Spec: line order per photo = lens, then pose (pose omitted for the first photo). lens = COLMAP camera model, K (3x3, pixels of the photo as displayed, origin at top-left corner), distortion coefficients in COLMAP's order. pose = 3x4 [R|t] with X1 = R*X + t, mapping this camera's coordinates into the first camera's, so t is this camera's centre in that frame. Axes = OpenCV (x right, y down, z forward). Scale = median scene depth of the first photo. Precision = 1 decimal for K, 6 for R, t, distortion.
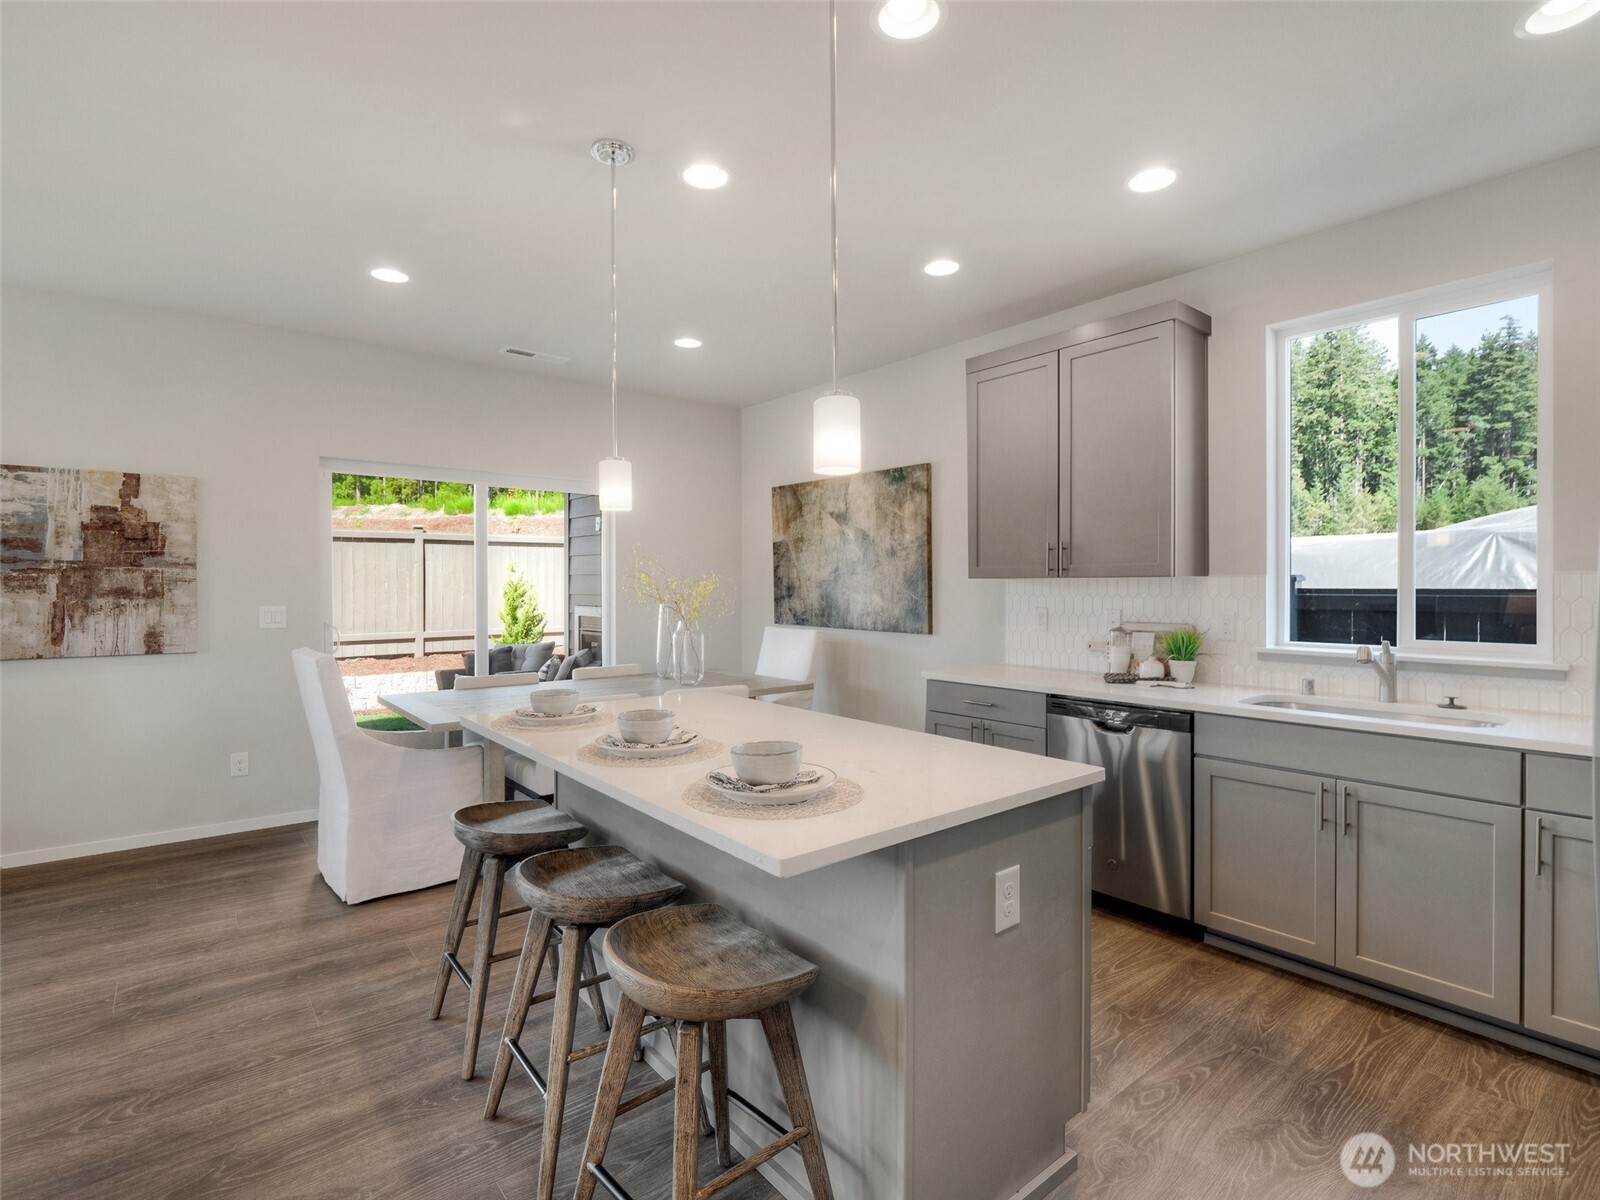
lens RADIAL K [[772.1, 0, 814.9], [0, 772.1, 606.1], [0, 0, 1]] dist [-0.002840, -0.002155]
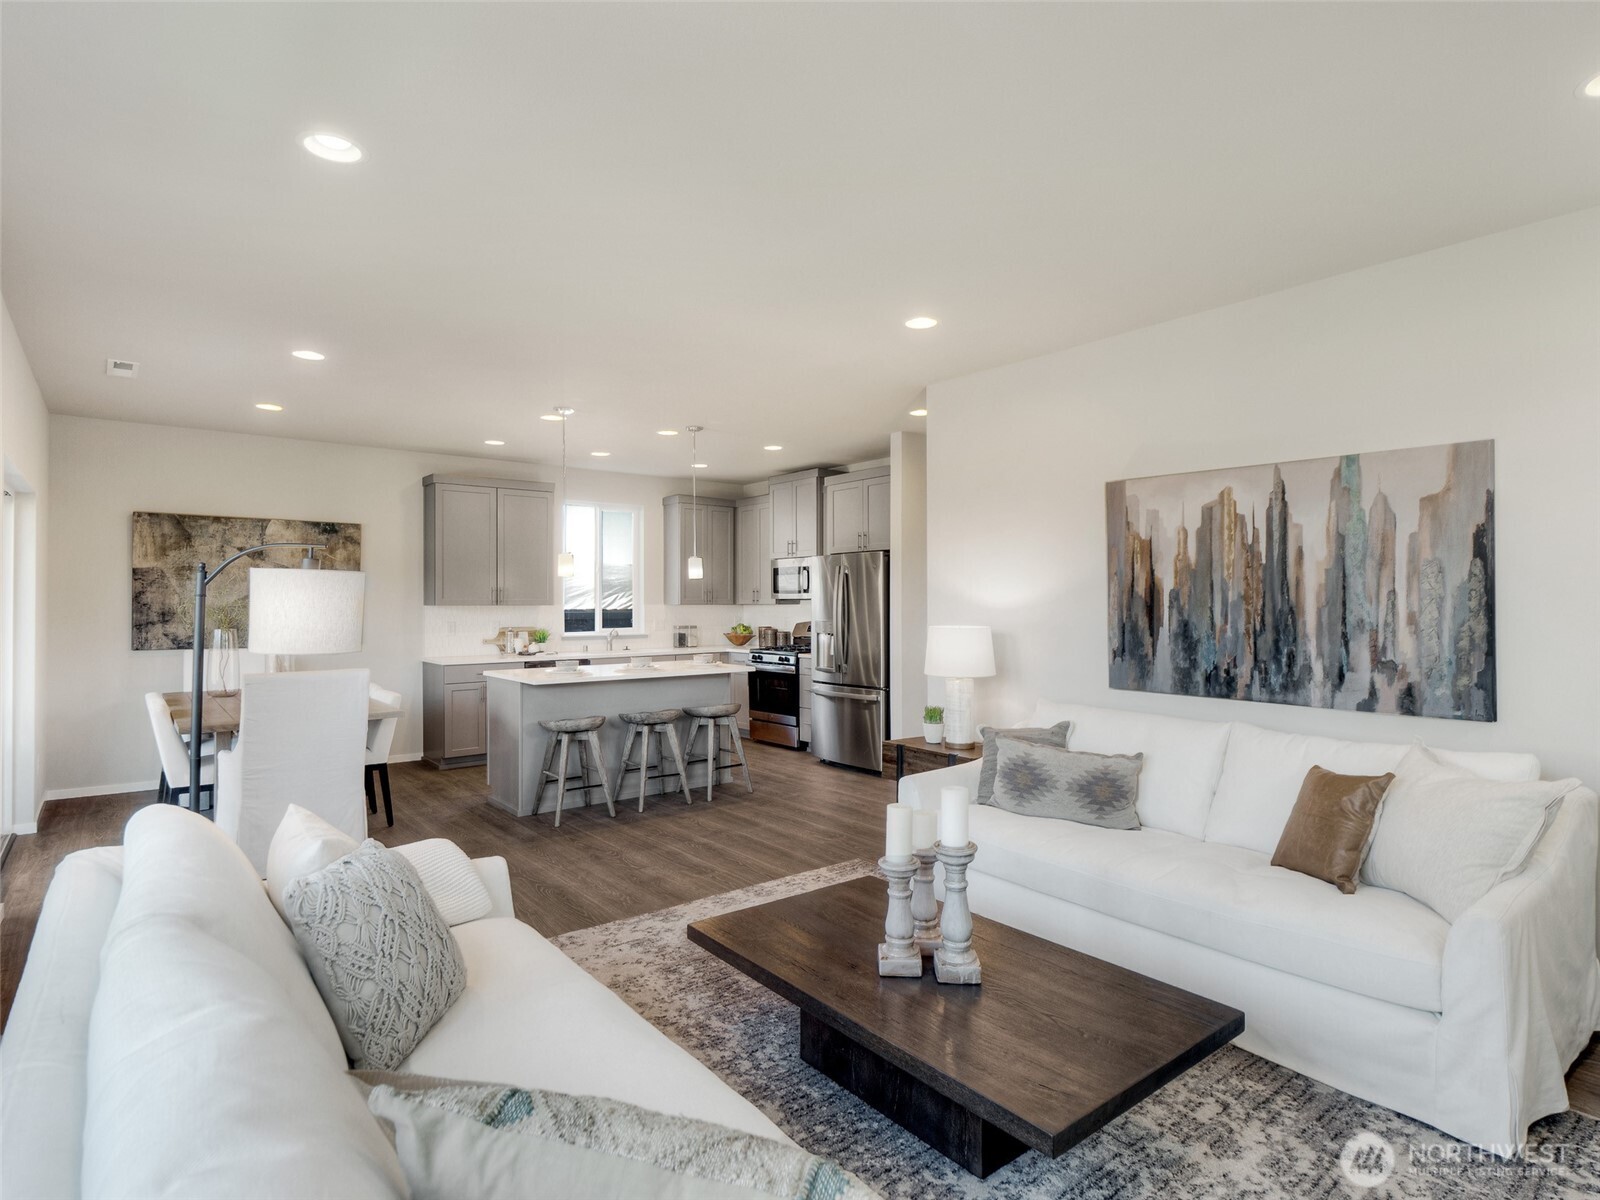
lens RADIAL K [[842.8, 0, 787.8], [0, 842.8, 599.3], [0, 0, 1]] dist [0.002242, -0.002014]
pose [[0.032534, 0.005090, 0.999458, -1.285542], [0.029299, 0.999552, -0.006044, -0.012815], [-0.999041, 0.029480, 0.032370, 0.150565]]
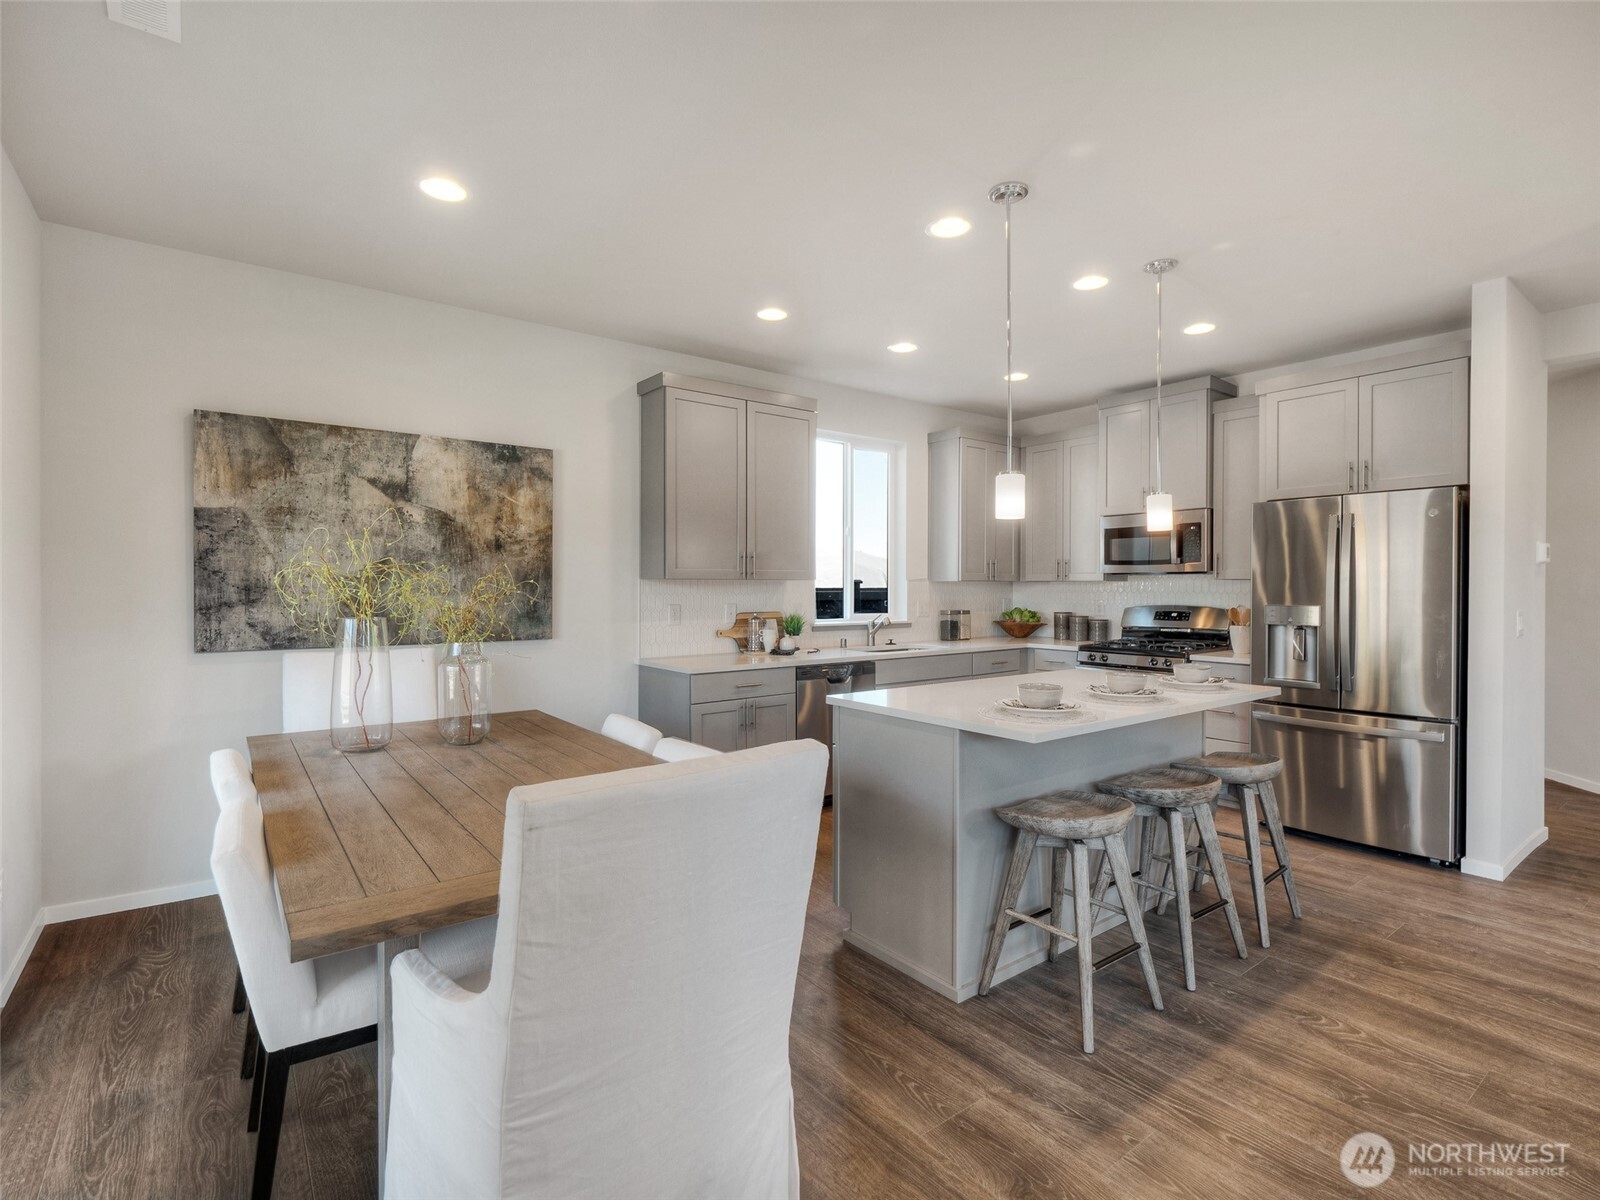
lens RADIAL K [[772.1, 0, 797.8], [0, 772.1, 592.6], [0, 0, 1]] dist [-0.002840, -0.002155]
pose [[0.051241, -0.008235, 0.998652, -0.689612], [0.024557, 0.999674, 0.006983, -0.015771], [-0.998384, 0.024166, 0.051426, 0.620758]]
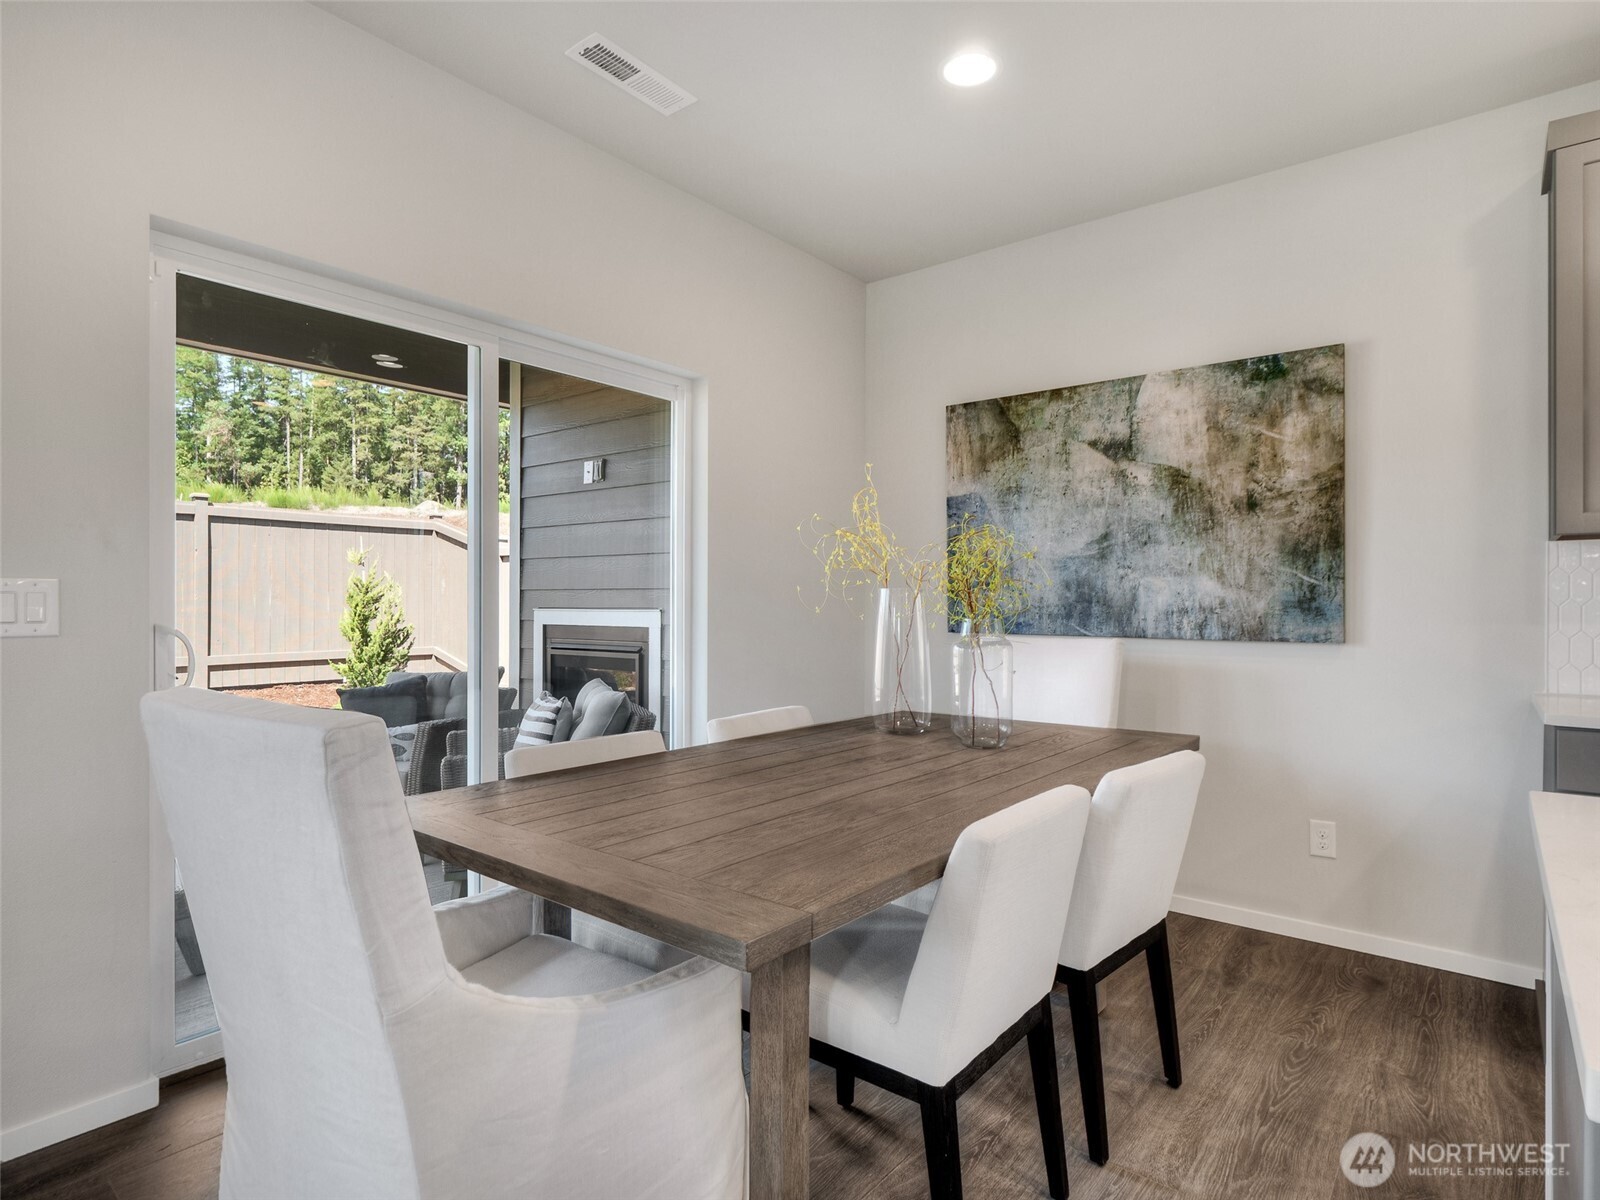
lens RADIAL K [[842.8, 0, 814.2], [0, 842.8, 602.7], [0, 0, 1]] dist [0.002242, -0.002014]
pose [[0.979047, 0.003682, 0.203602, -0.337709], [0.002171, 0.999591, -0.028516, 0.021632], [-0.203624, 0.028361, 0.978638, 0.439629]]
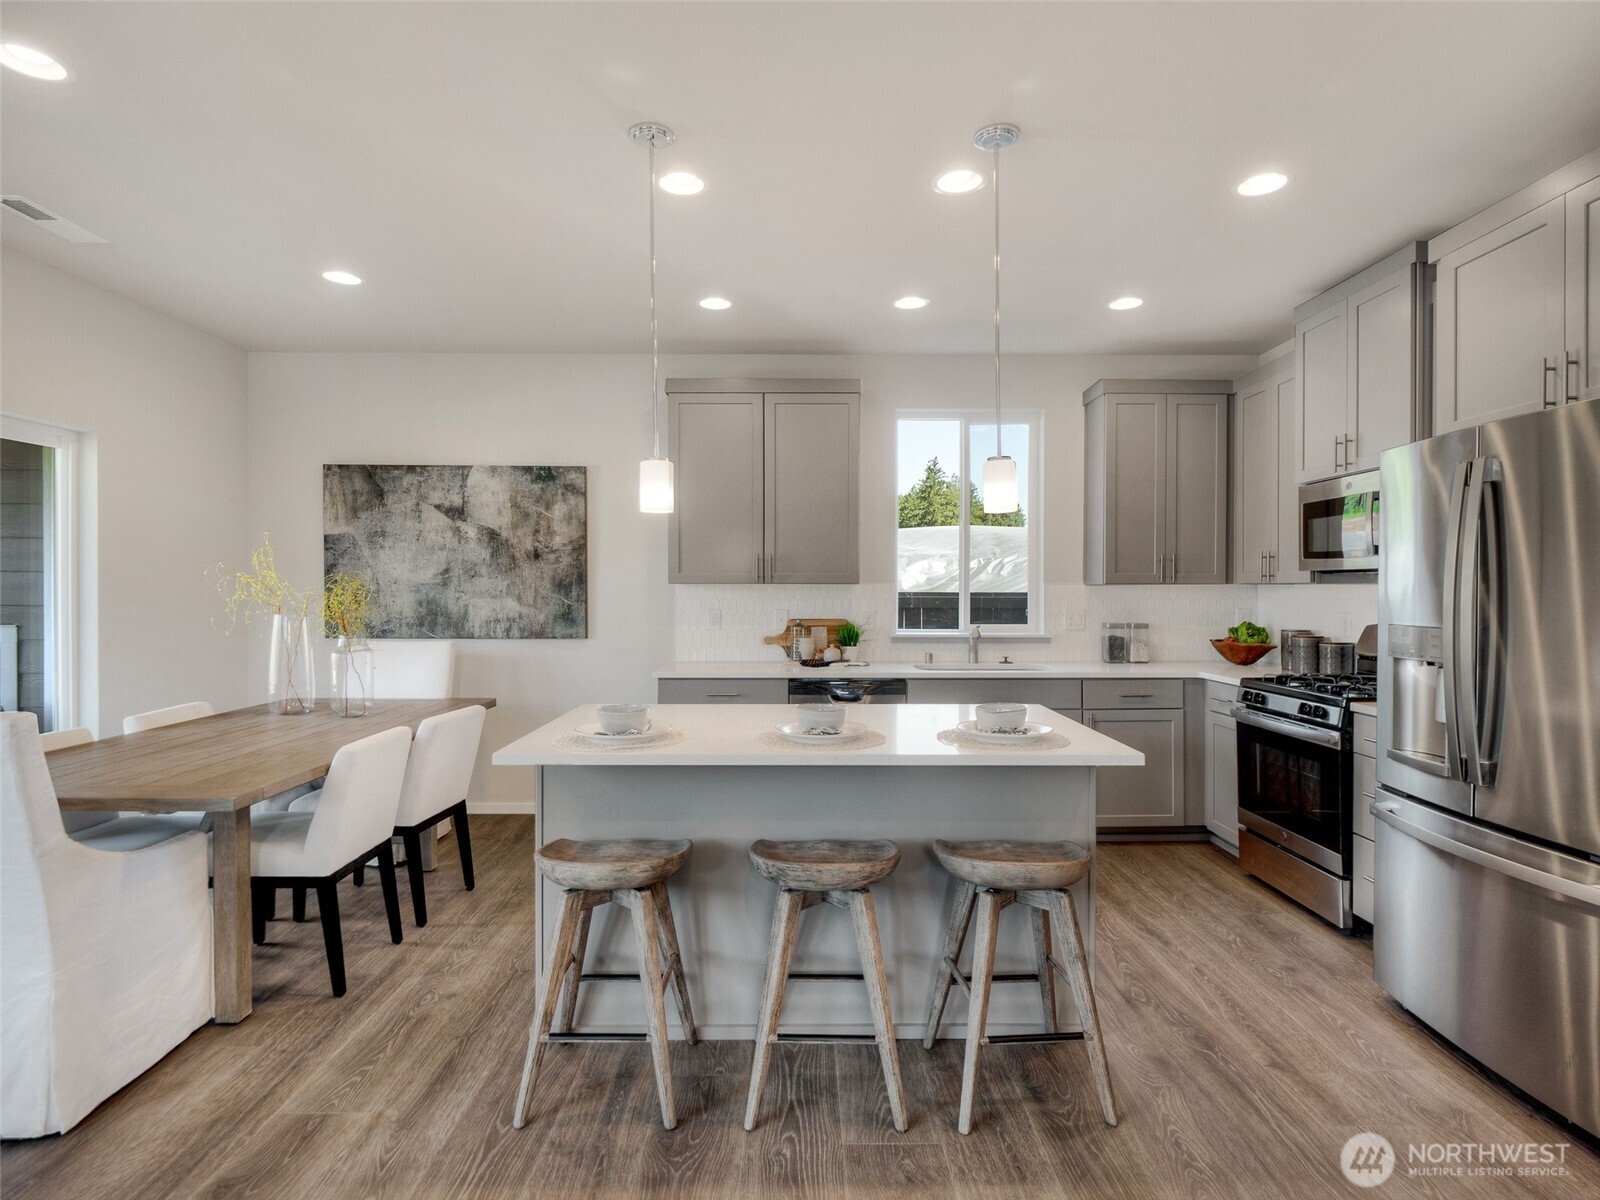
lens RADIAL K [[842.8, 0, 796.4], [0, 842.8, 596.0], [0, 0, 1]] dist [0.002242, -0.002014]
pose [[0.638821, -0.006393, 0.769329, -0.474961], [0.018926, 0.999793, -0.007407, -0.005110], [-0.769122, 0.019292, 0.638810, 0.096625]]
